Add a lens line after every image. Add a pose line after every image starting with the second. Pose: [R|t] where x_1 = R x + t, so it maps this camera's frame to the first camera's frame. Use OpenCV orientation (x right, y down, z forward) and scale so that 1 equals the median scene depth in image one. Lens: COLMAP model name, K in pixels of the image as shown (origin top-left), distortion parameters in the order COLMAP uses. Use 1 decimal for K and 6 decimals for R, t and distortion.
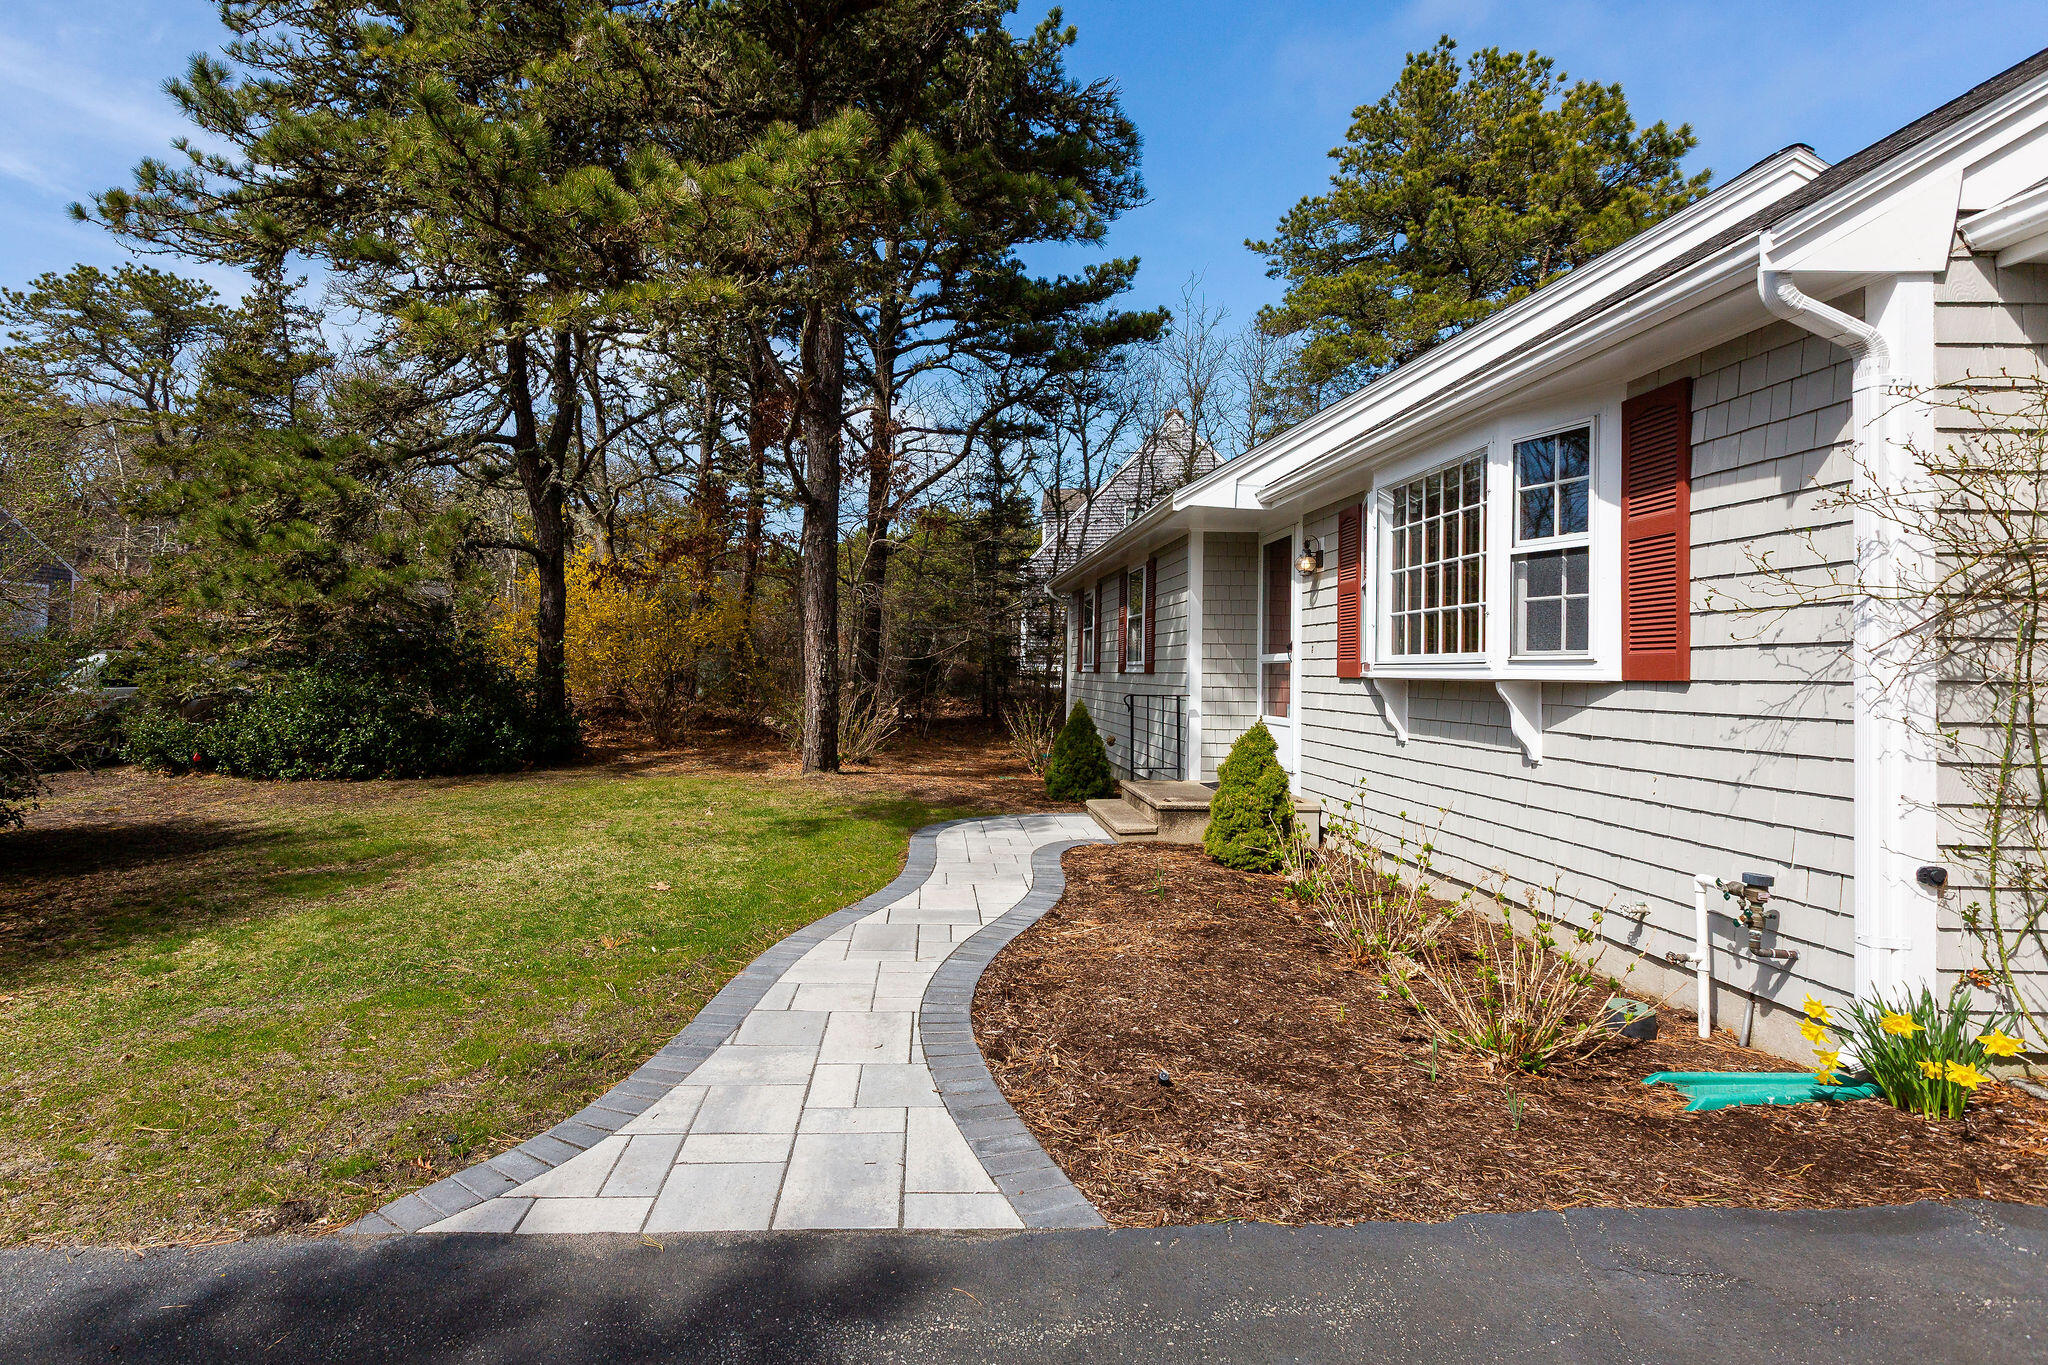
lens RADIAL K [[1014.9, 0, 906.0], [0, 1014.9, 665.5], [0, 0, 1]] dist [-0.000682, -0.001180]
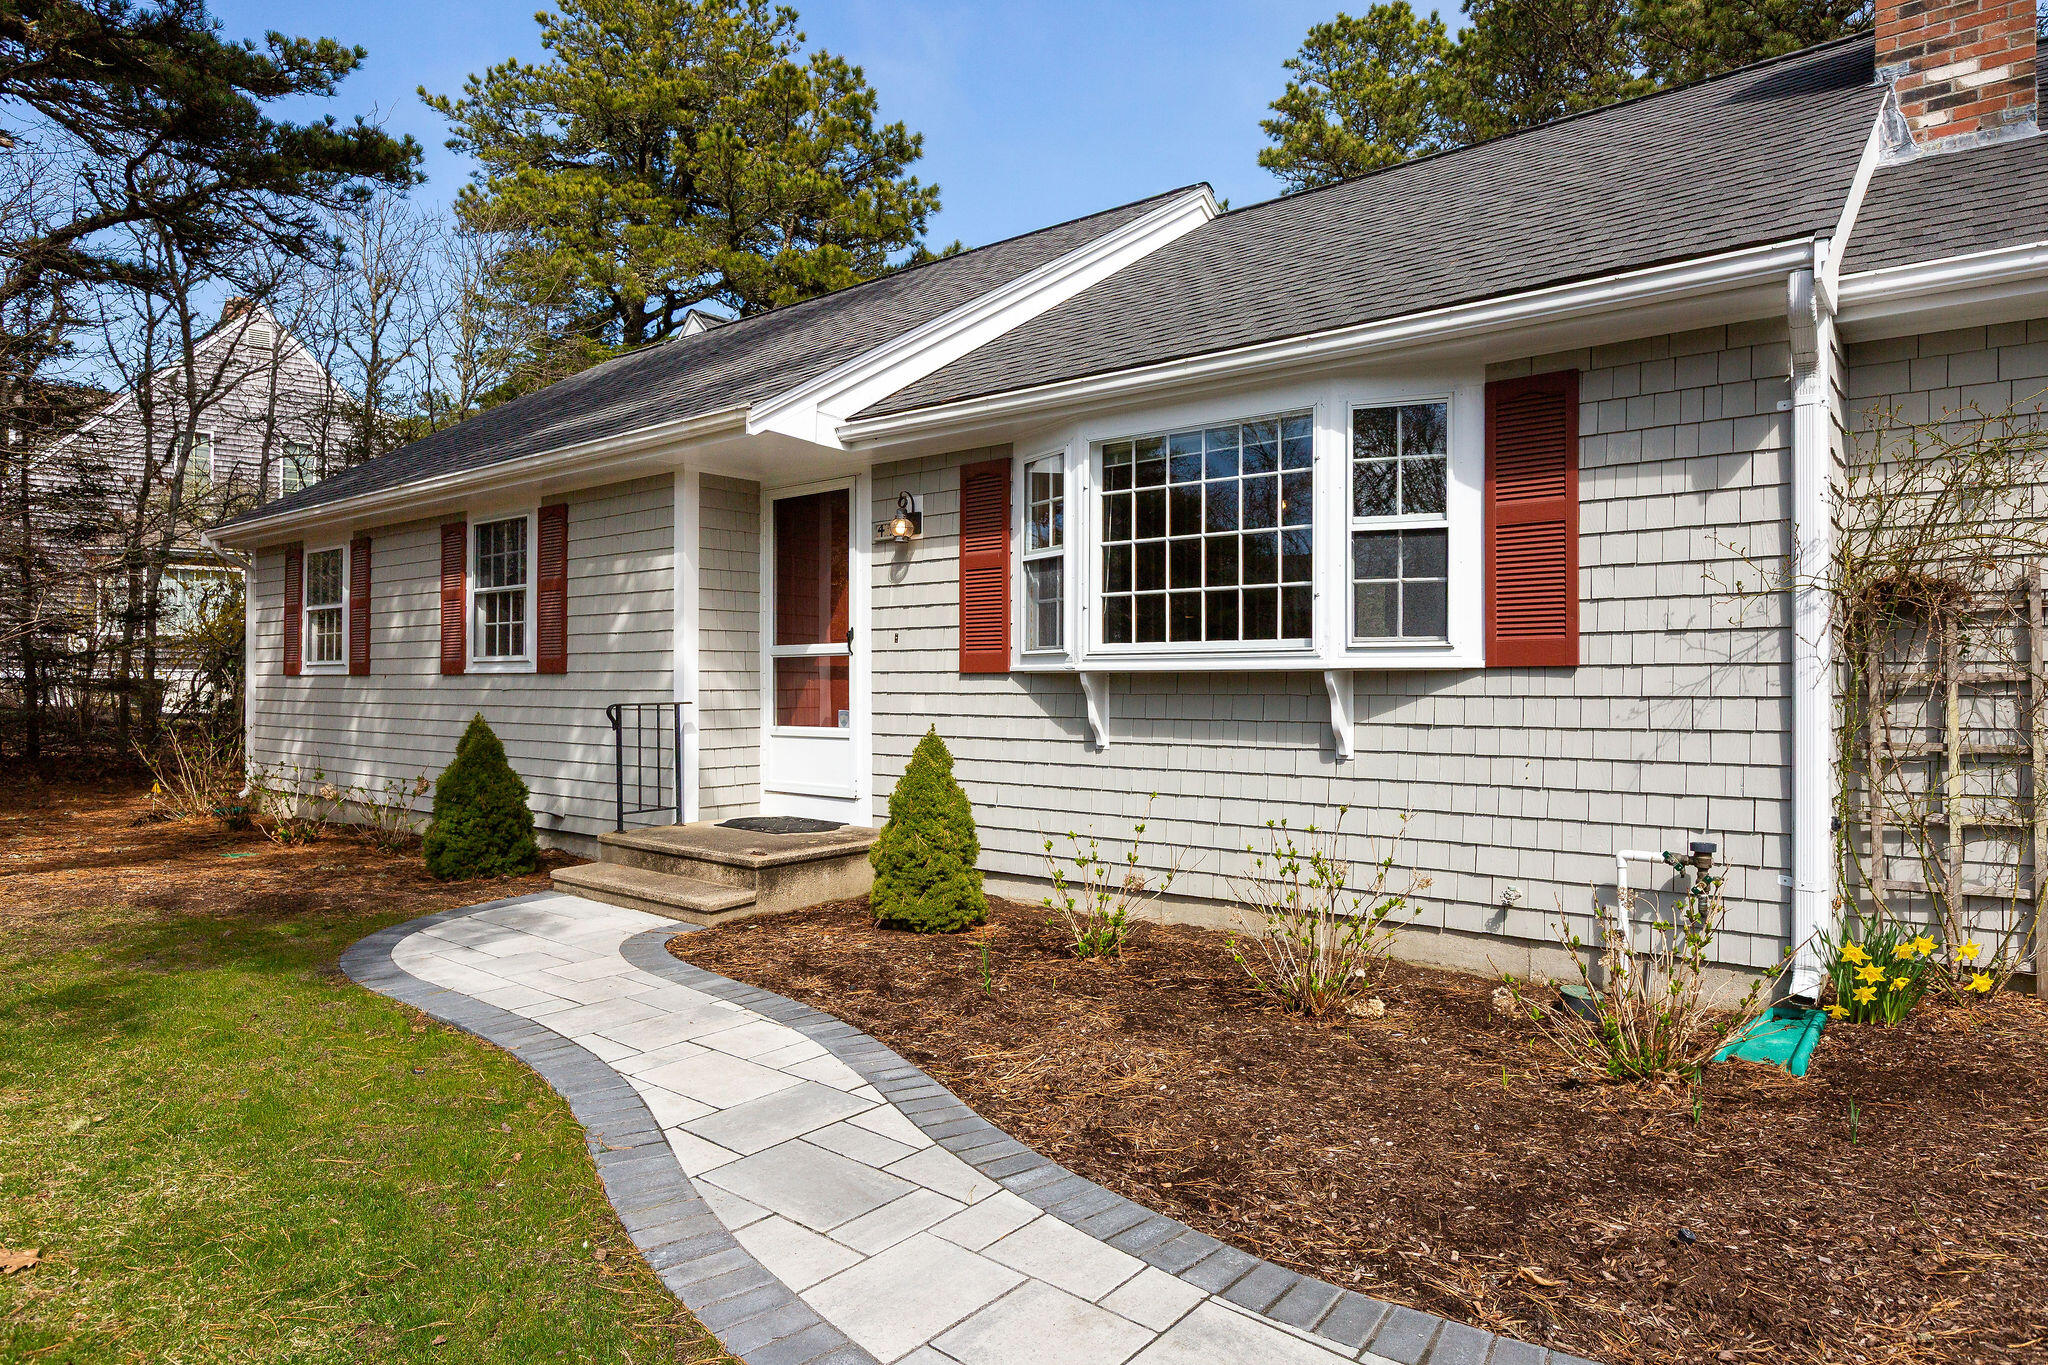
lens RADIAL K [[1205.5, 0, 1022.7], [0, 1205.5, 684.8], [0, 0, 1]] dist [0.002533, -0.003018]
pose [[0.614448, -0.015264, 0.788809, -0.430350], [0.005481, 0.999871, 0.015079, 0.010373], [-0.788938, -0.004942, 0.614453, 0.550681]]
